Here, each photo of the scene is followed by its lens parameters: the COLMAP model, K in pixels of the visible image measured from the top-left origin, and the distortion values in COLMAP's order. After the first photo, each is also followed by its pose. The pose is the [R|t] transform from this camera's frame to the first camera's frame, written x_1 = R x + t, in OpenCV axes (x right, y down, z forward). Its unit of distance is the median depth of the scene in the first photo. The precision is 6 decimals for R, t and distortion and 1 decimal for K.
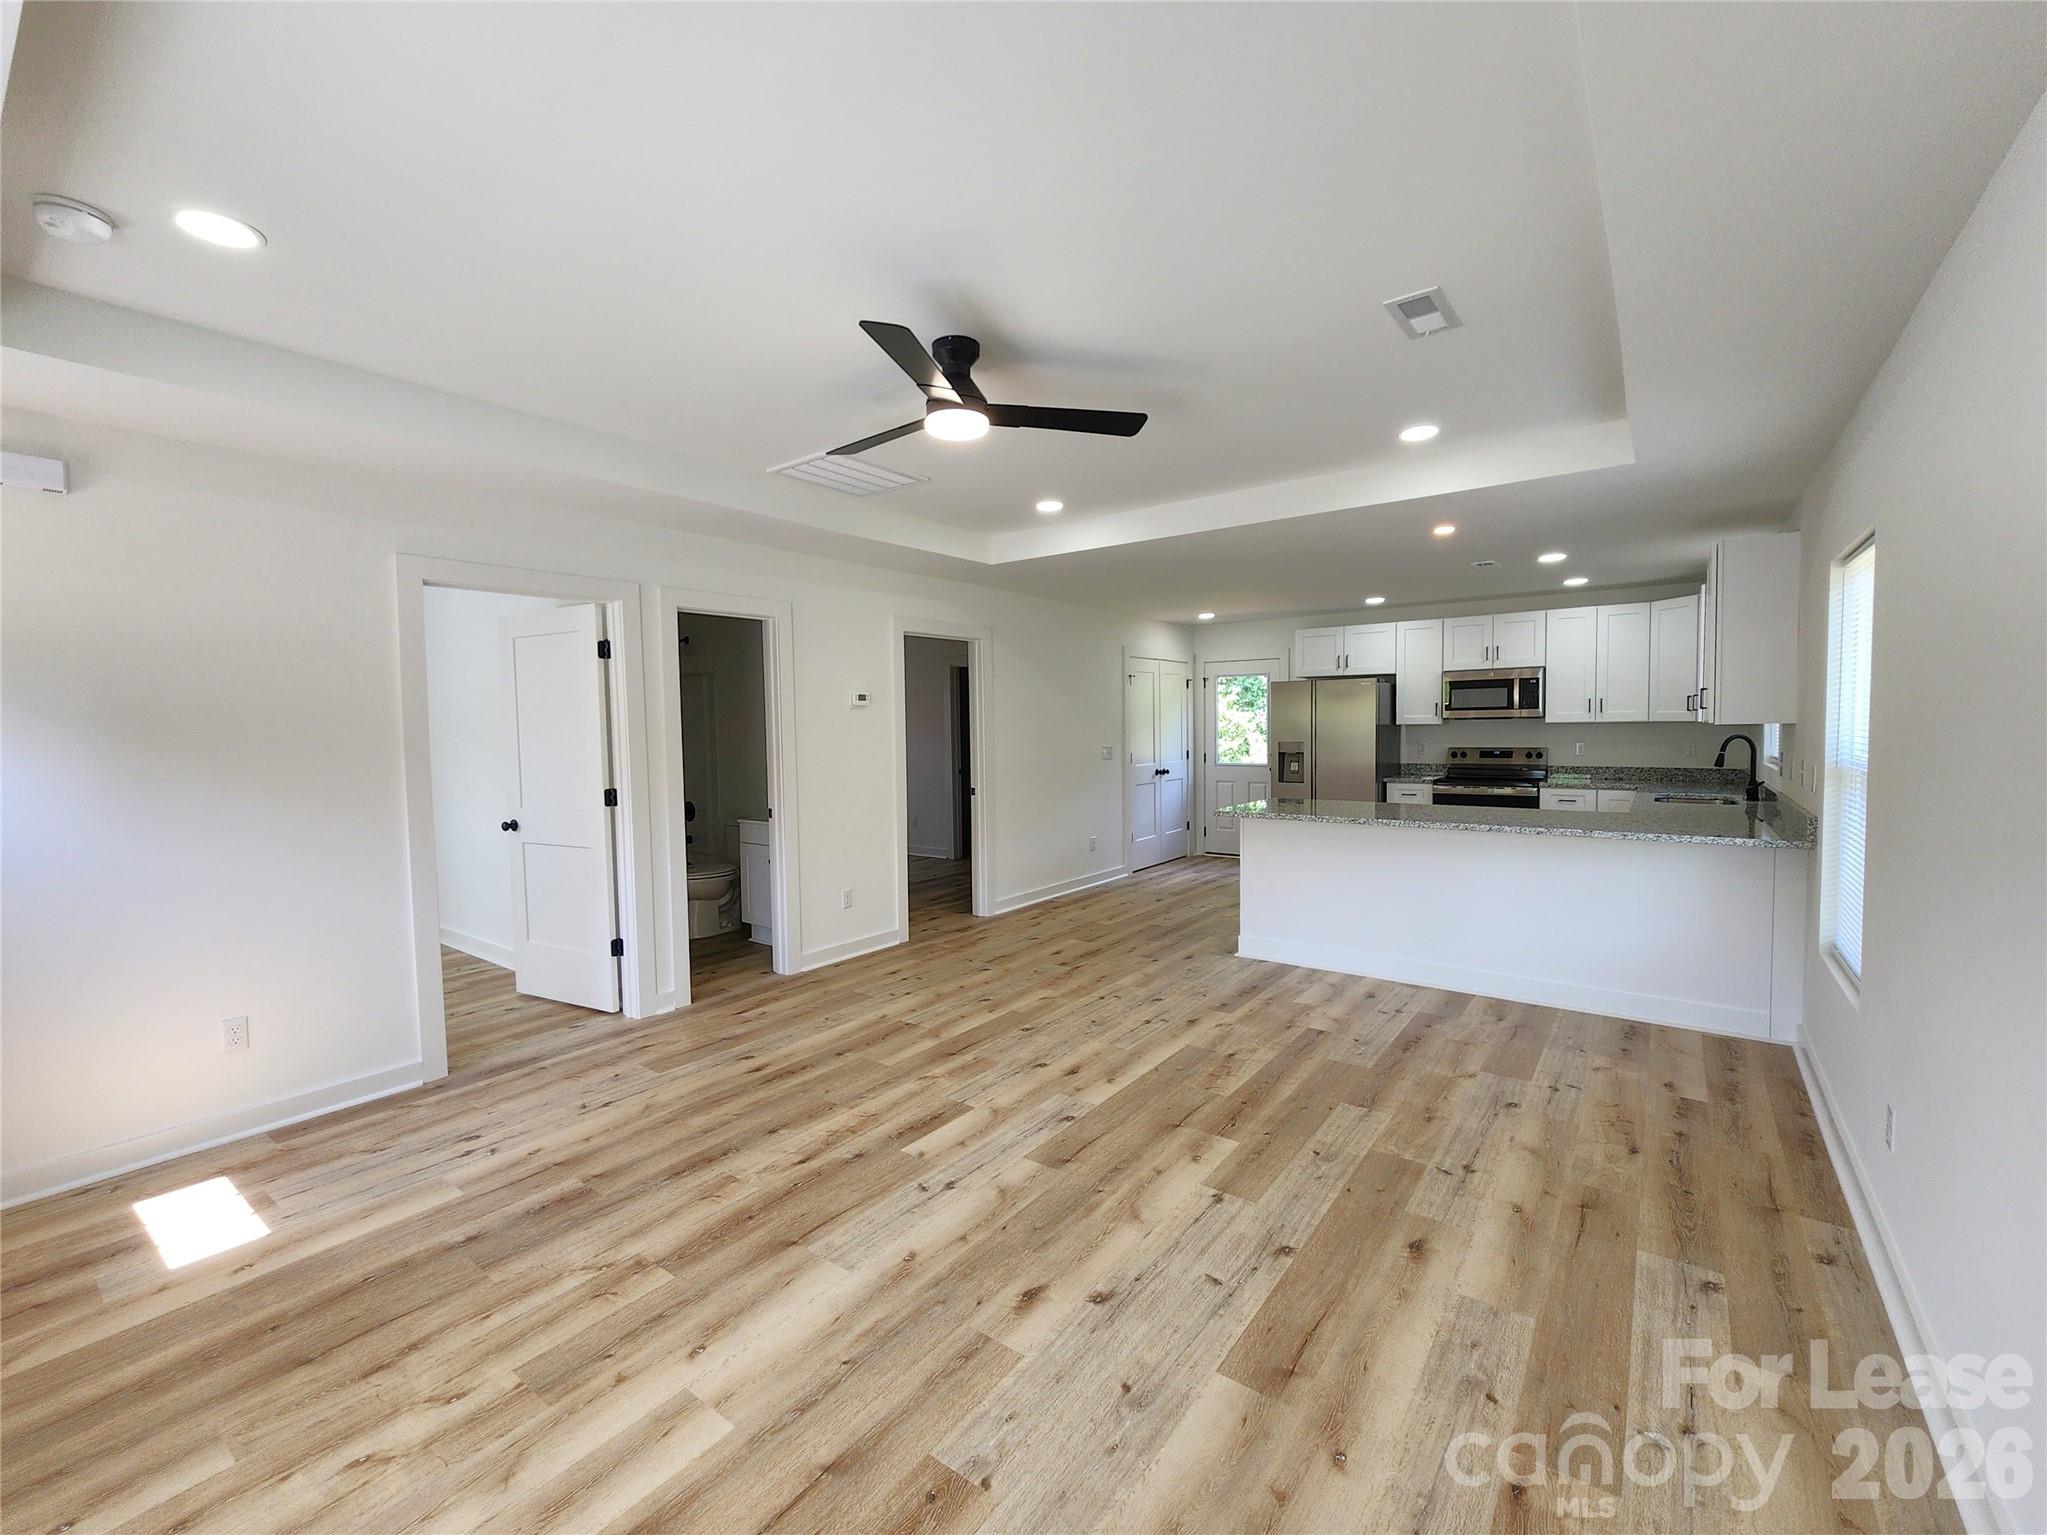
lens RADIAL K [[861.7, 0, 1025.9], [0, 861.7, 762.8], [0, 0, 1]] dist [-0.000447, -0.000218]
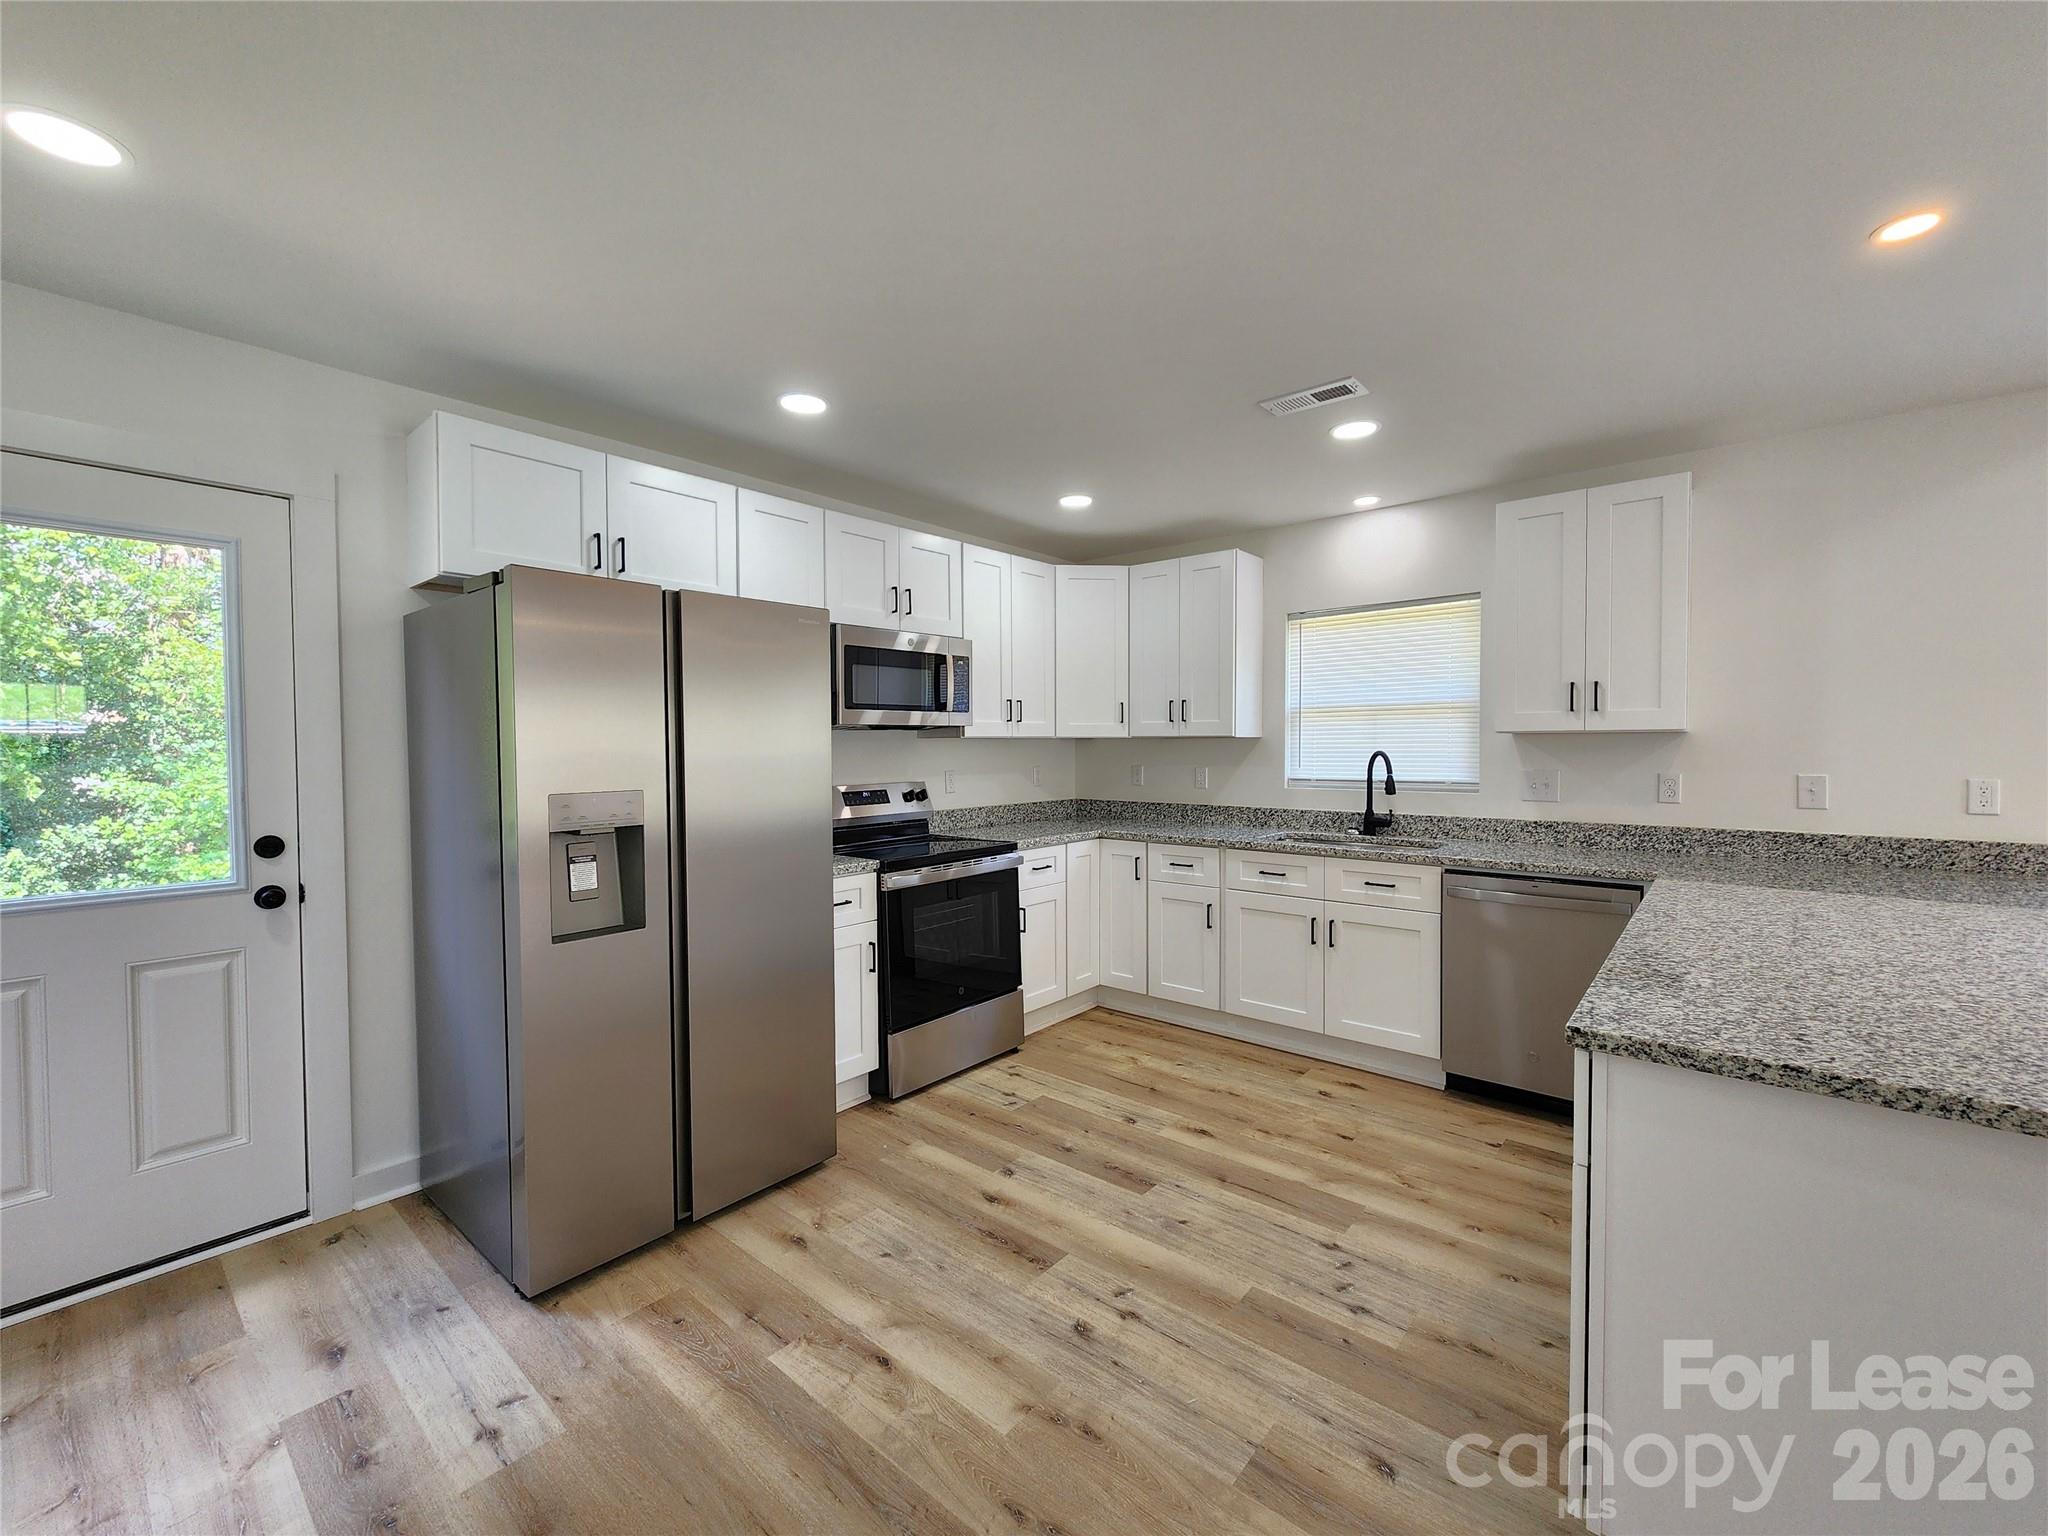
lens RADIAL K [[842.0, 0, 1025.7], [0, 842.0, 764.7], [0, 0, 1]] dist [0.001062, -0.000273]
pose [[0.063417, -0.011357, 0.997922, 0.076955], [0.050291, 0.998701, 0.008170, -0.052202], [-0.996719, 0.049669, 0.063906, 1.558054]]
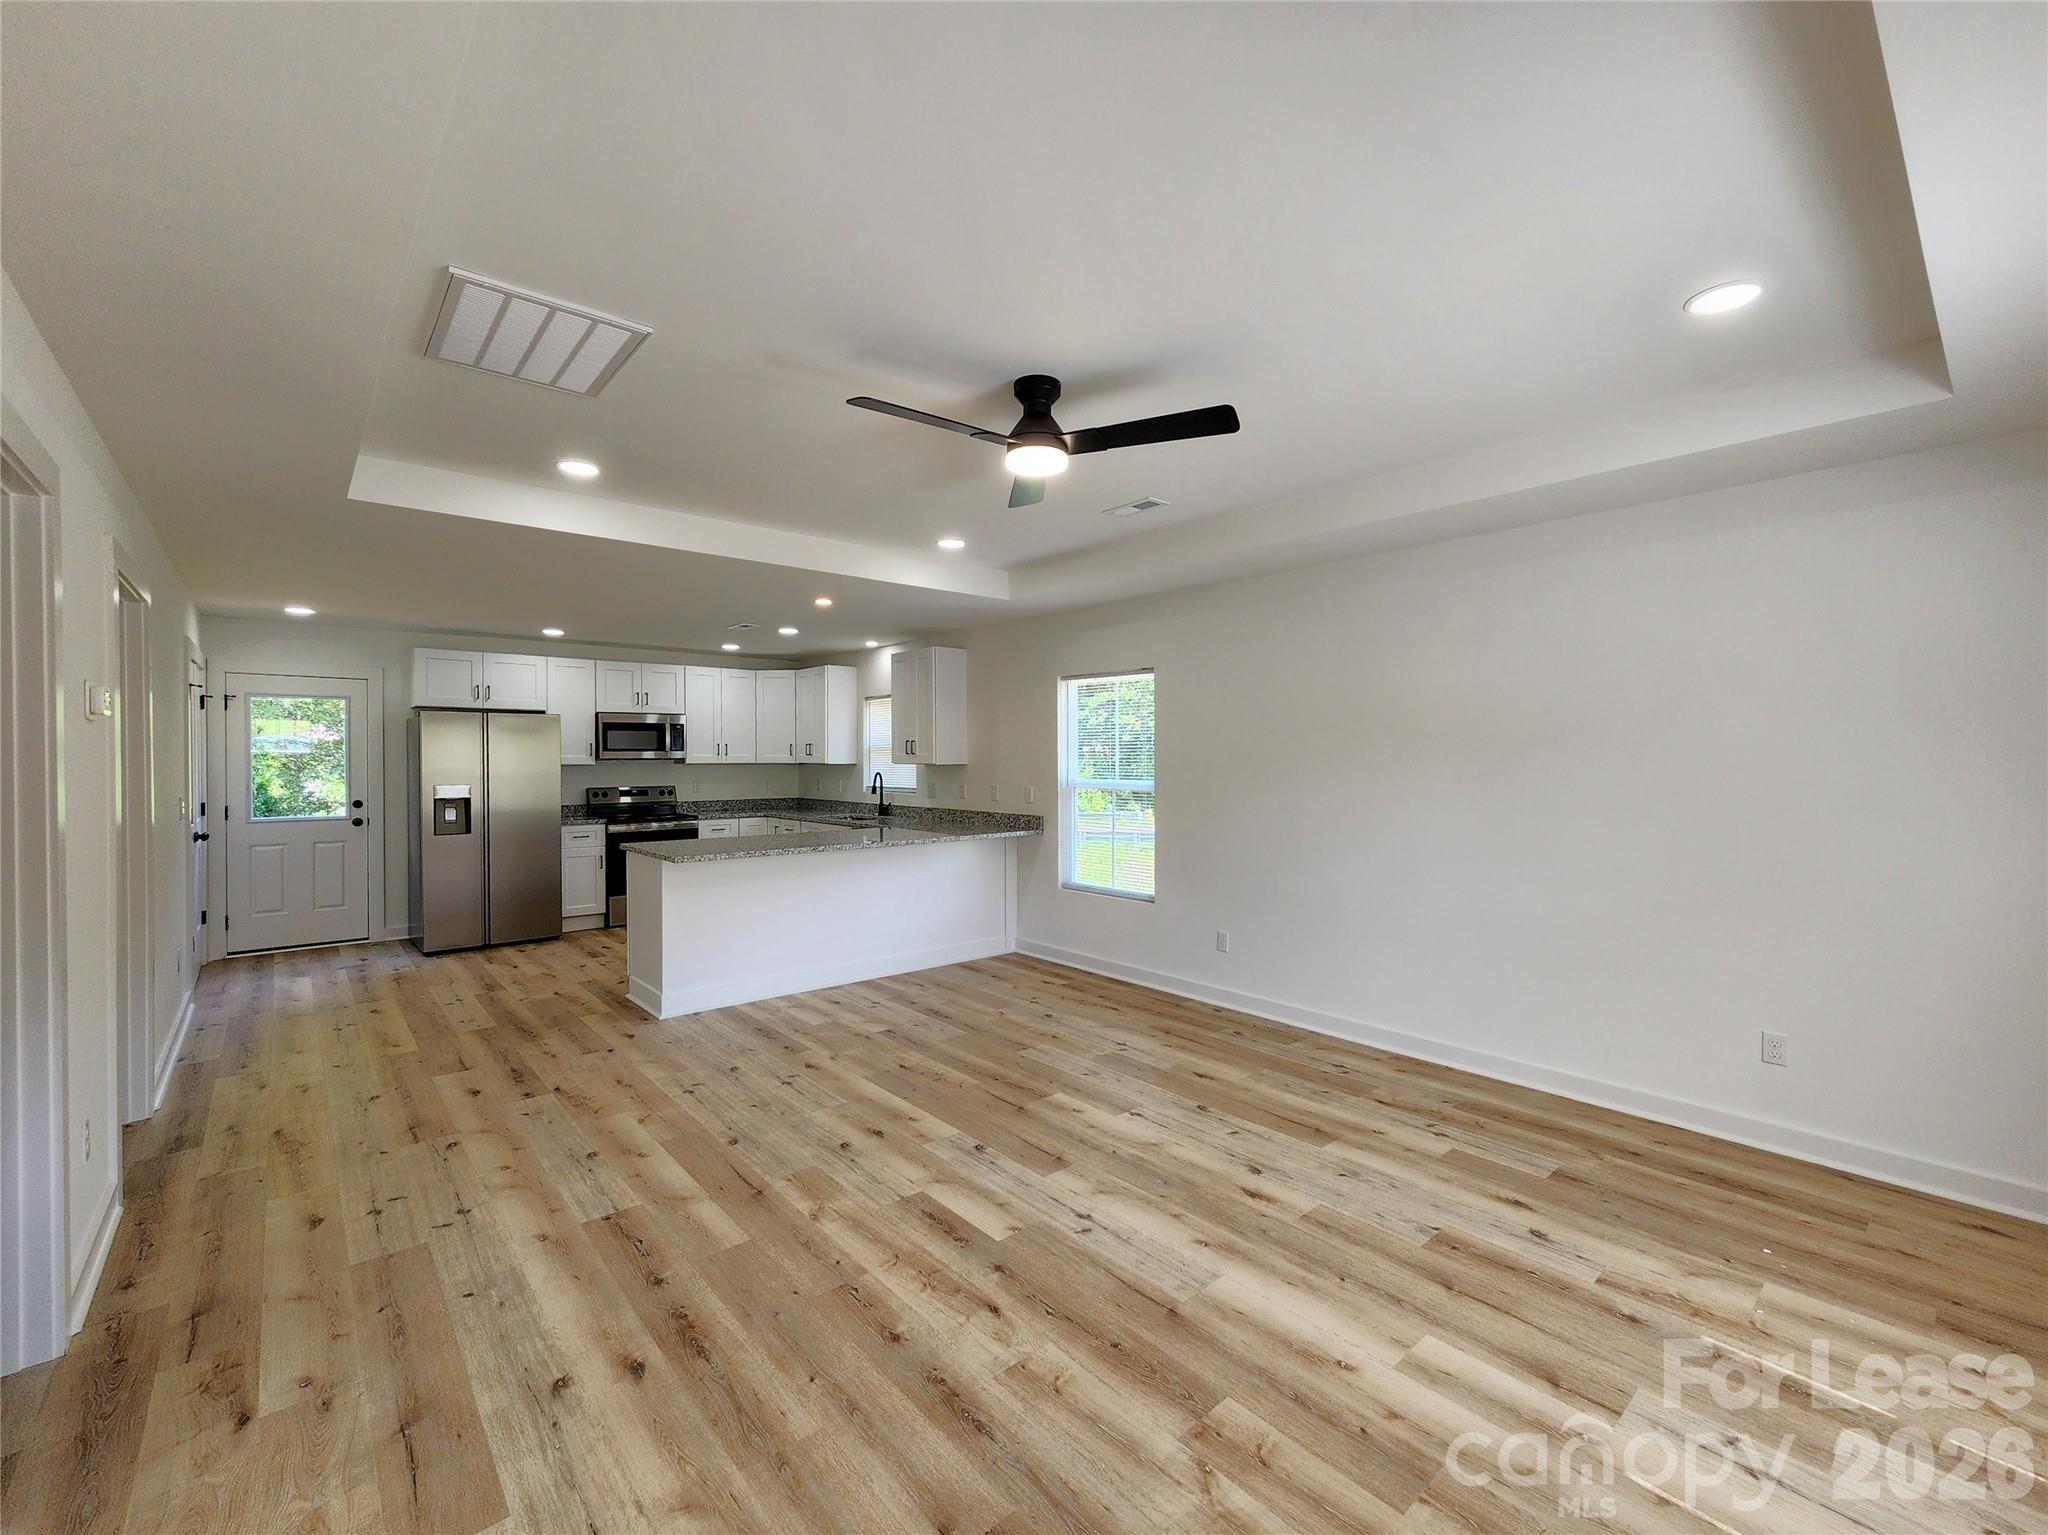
lens RADIAL K [[862.2, 0, 1026.4], [0, 862.2, 762.8], [0, 0, 1]] dist [-0.000447, -0.000218]
pose [[0.213804, 0.008083, 0.976843, -0.700800], [0.042745, 0.998931, -0.017622, -0.013836], [-0.975941, 0.045522, 0.213230, 0.534206]]
